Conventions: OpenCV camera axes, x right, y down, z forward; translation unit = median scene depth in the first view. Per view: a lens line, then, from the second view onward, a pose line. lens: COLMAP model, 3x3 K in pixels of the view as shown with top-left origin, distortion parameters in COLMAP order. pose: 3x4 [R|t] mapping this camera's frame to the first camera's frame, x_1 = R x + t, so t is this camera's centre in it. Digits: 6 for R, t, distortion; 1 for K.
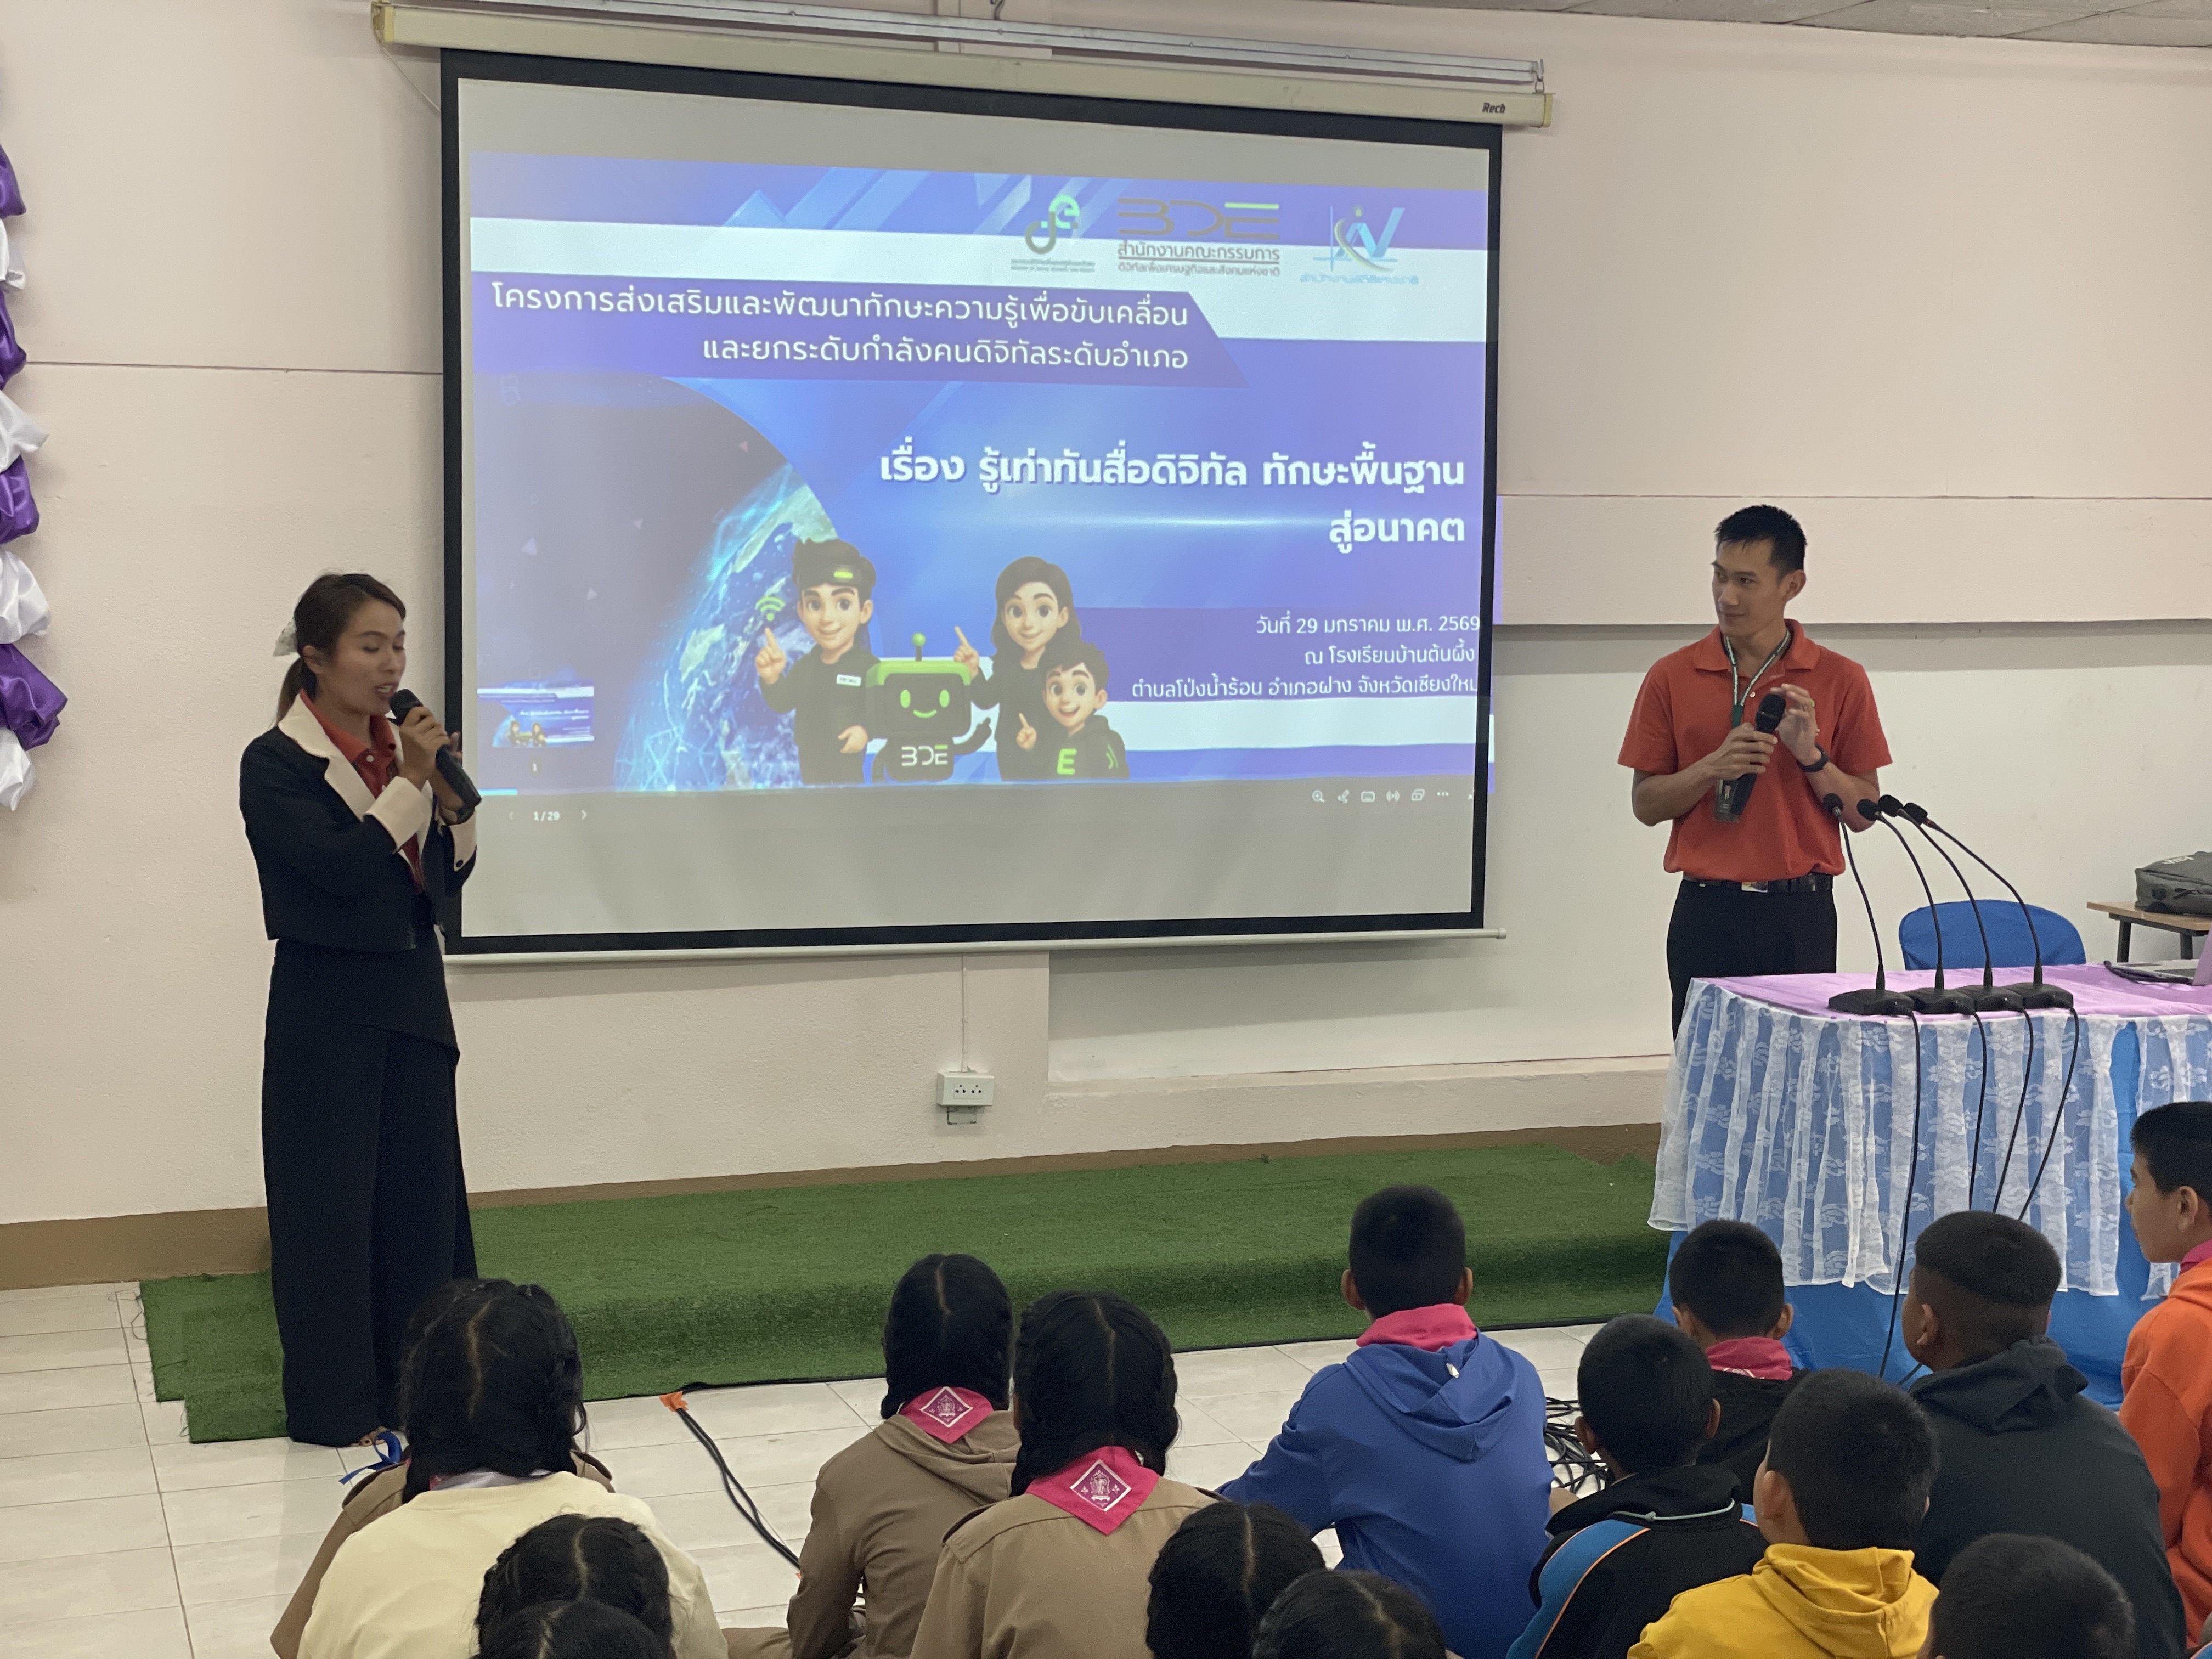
lens RADIAL K [[3295.7, 0, 1108.9], [0, 3295.7, 793.2], [0, 0, 1]] dist [0.110872, 0.000000]
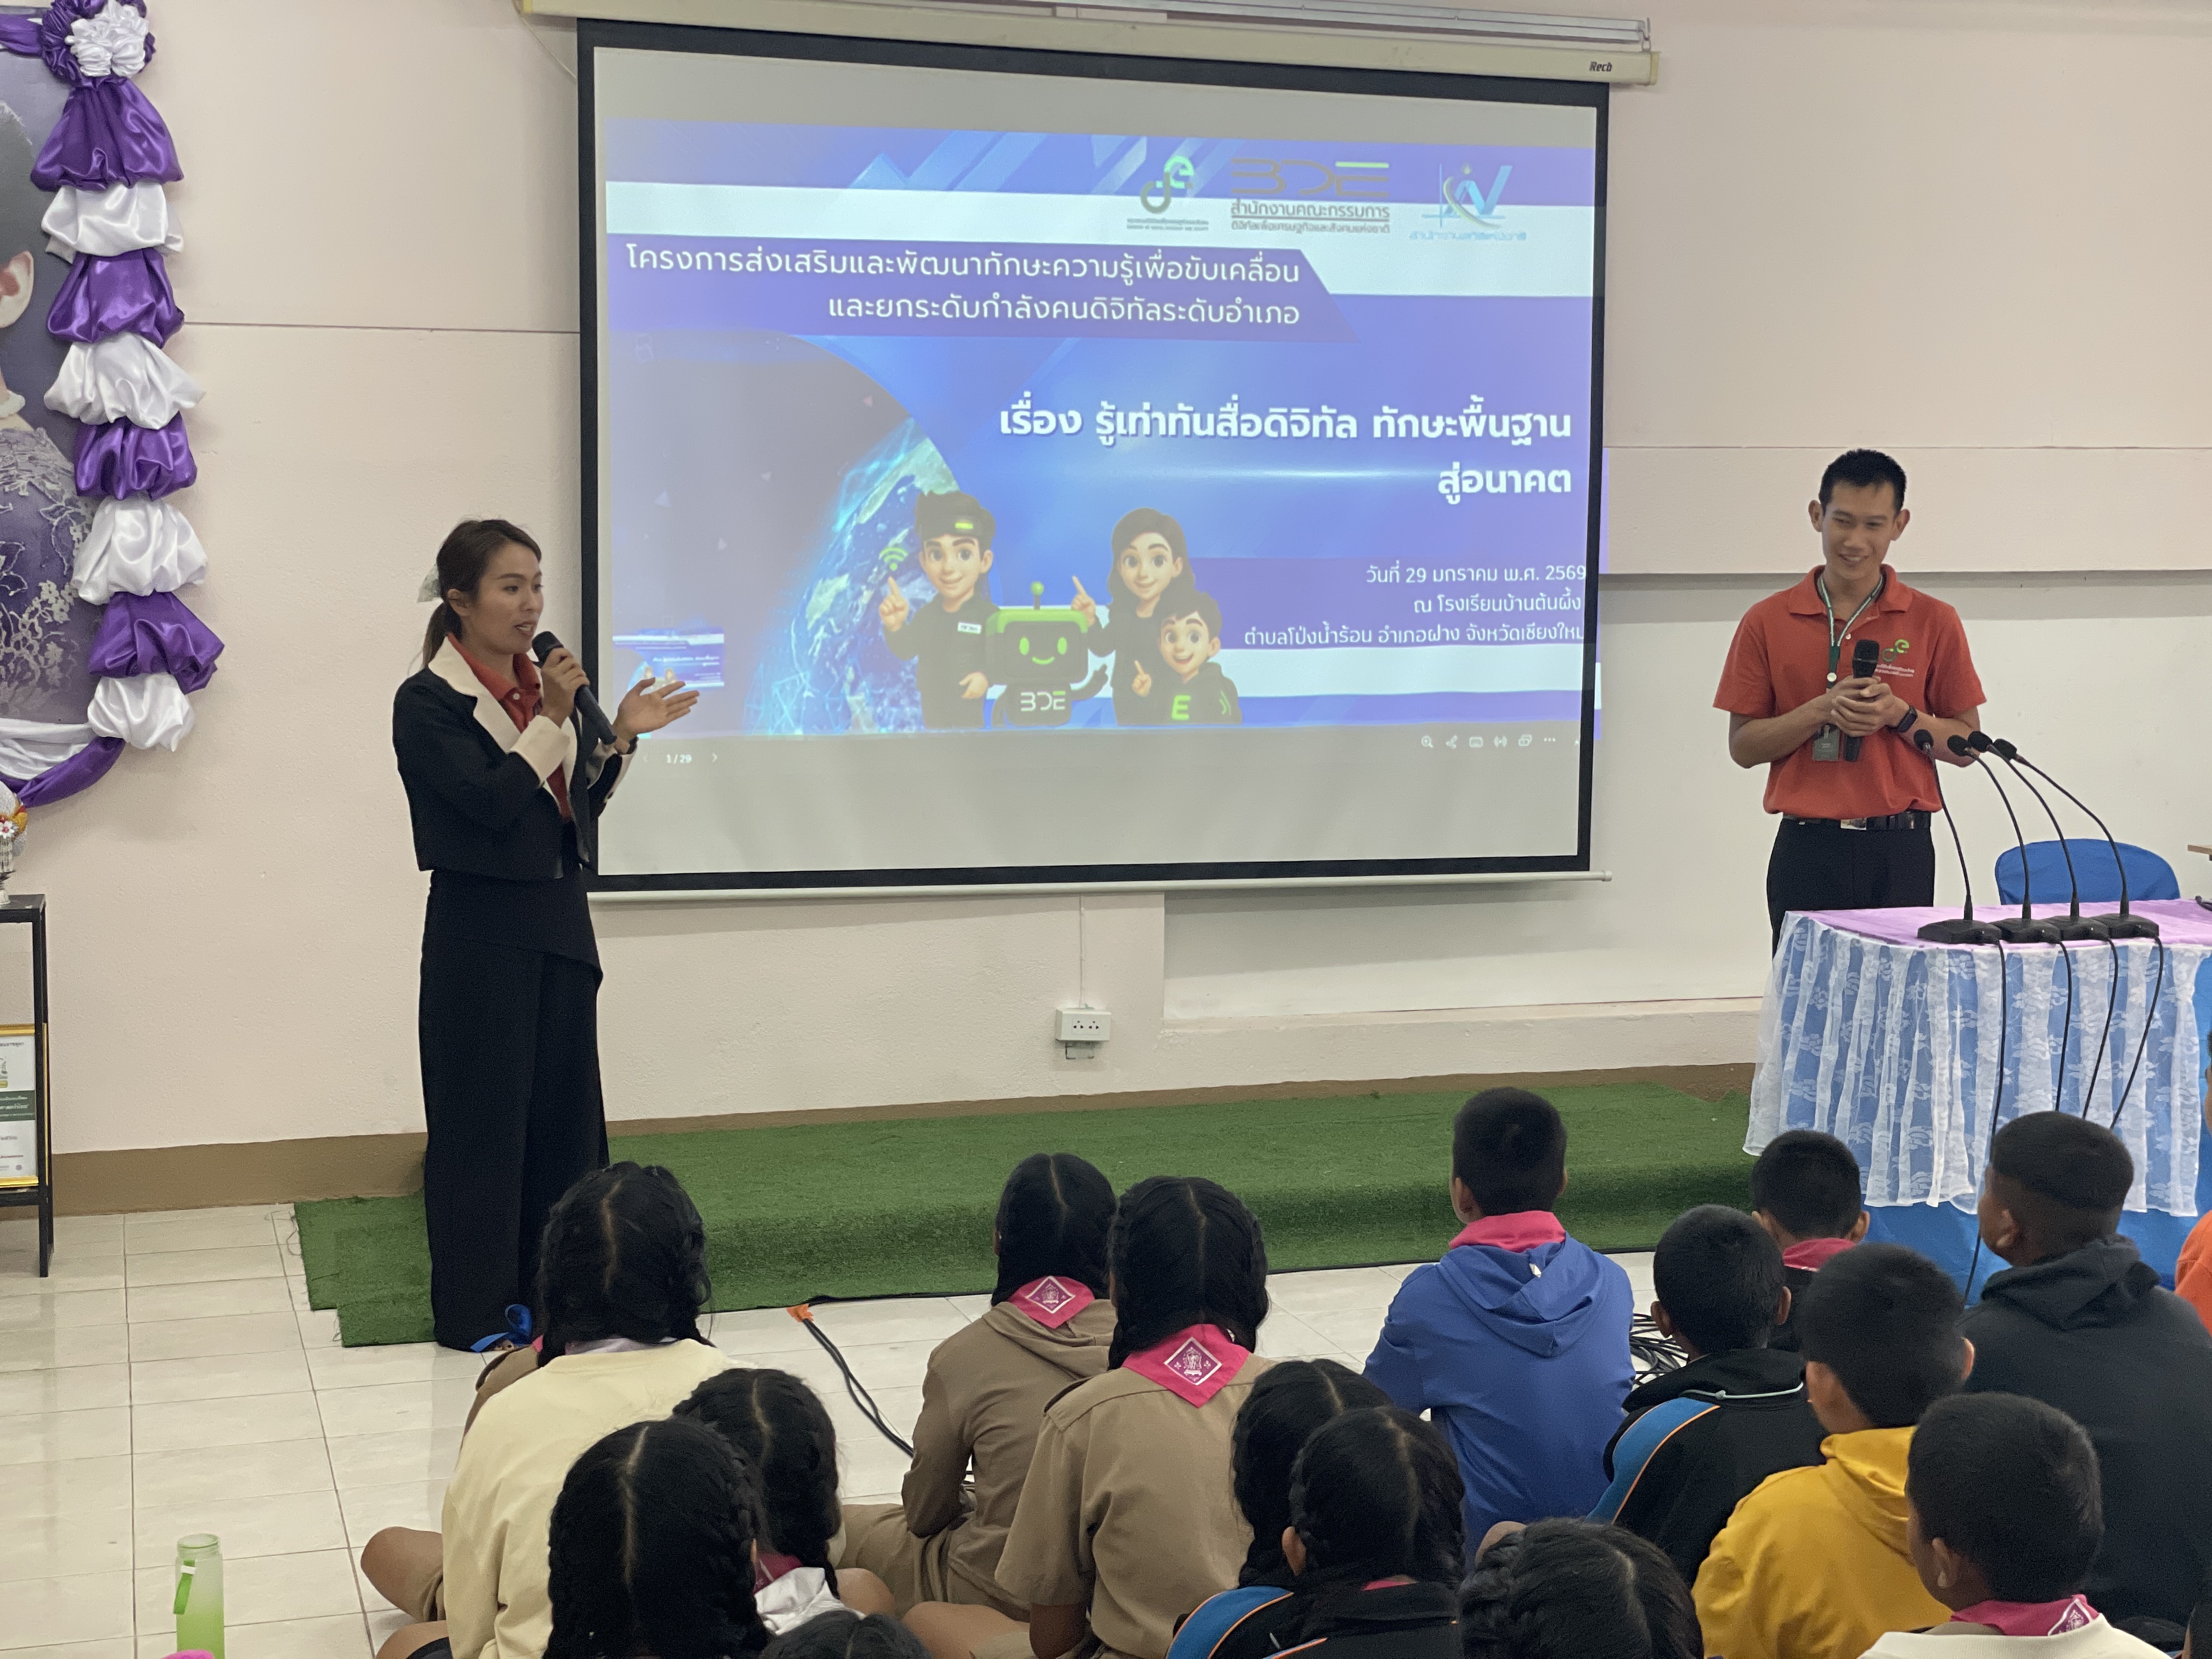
lens RADIAL K [[3295.7, 0, 1128.1], [0, 3295.7, 793.5], [0, 0, 1]] dist [0.110872, 0.000000]
pose [[0.999352, -0.000461, -0.036003, 0.007814], [0.000718, 0.999974, 0.007133, 0.010159], [0.035999, -0.007154, 0.999326, -0.030110]]
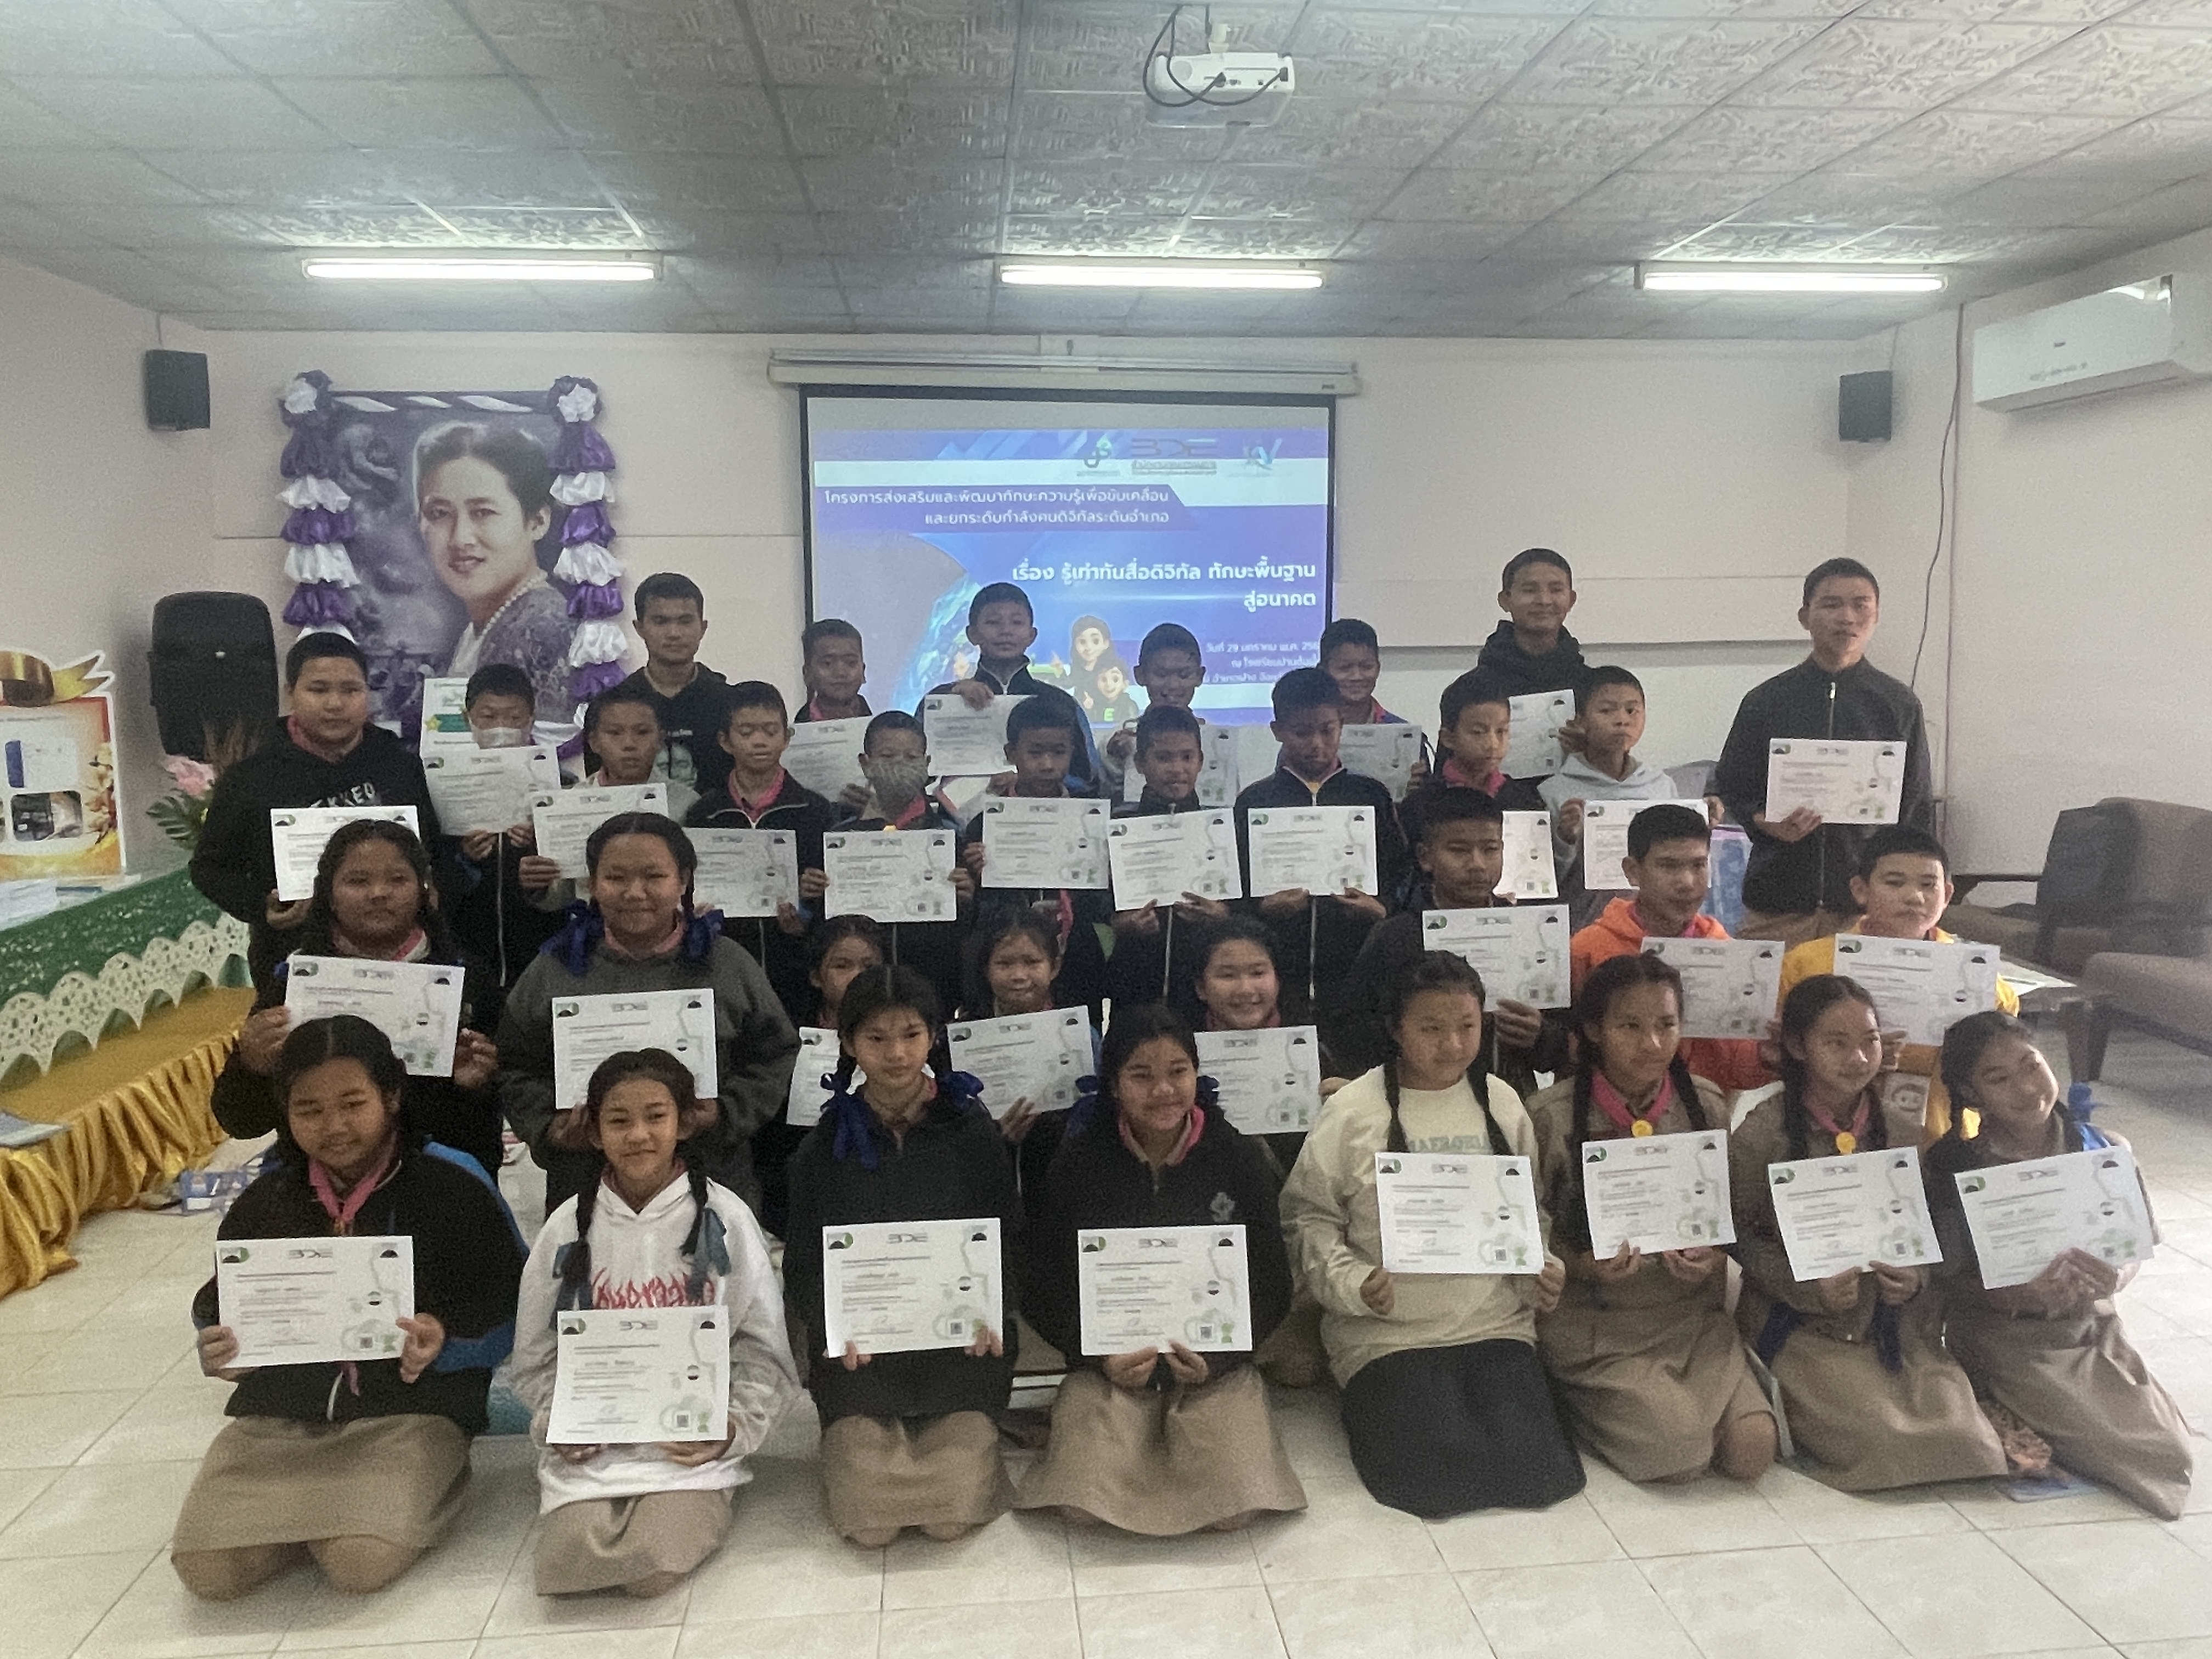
lens RADIAL K [[1577.7, 0, 1107.9], [0, 1577.7, 822.7], [0, 0, 1]] dist [0.021897, -0.043481]
pose [[0.972884, 0.013366, -0.230908, 0.220668], [-0.001560, 0.998685, 0.051237, 0.007386], [0.231289, -0.049487, 0.971626, 0.034234]]
